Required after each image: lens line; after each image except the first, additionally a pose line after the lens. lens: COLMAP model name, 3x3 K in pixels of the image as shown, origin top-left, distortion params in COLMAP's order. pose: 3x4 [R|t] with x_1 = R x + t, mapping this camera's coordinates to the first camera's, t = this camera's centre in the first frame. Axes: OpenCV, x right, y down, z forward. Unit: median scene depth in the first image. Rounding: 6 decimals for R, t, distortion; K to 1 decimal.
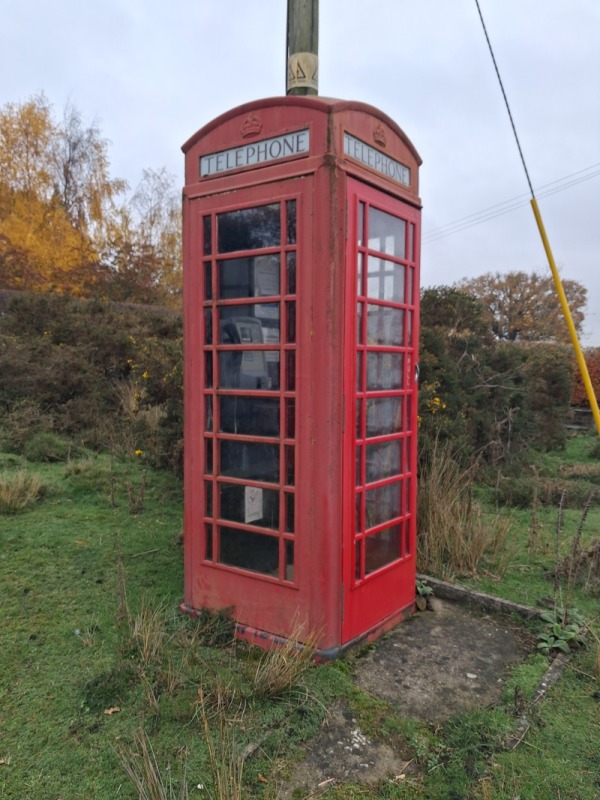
lens RADIAL K [[635.1, 0, 293.1], [0, 635.1, 403.3], [0, 0, 1]] dist [0.034046, -0.072068]
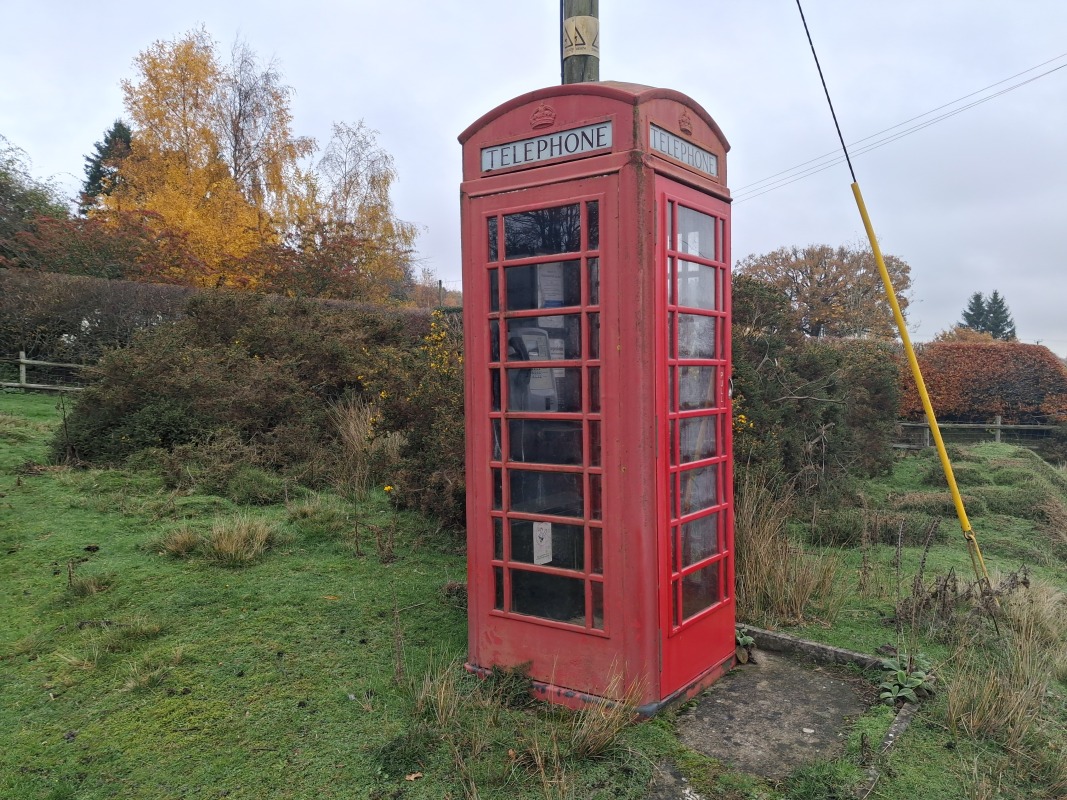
lens RADIAL K [[847.0, 0, 544.7], [0, 847.0, 400.2], [0, 0, 1]] dist [0.034046, -0.072068]
pose [[0.999495, -0.022014, 0.022911, -0.086588], [0.022609, 0.999405, -0.026062, -0.006792], [-0.022324, 0.026567, 0.999398, -0.154034]]
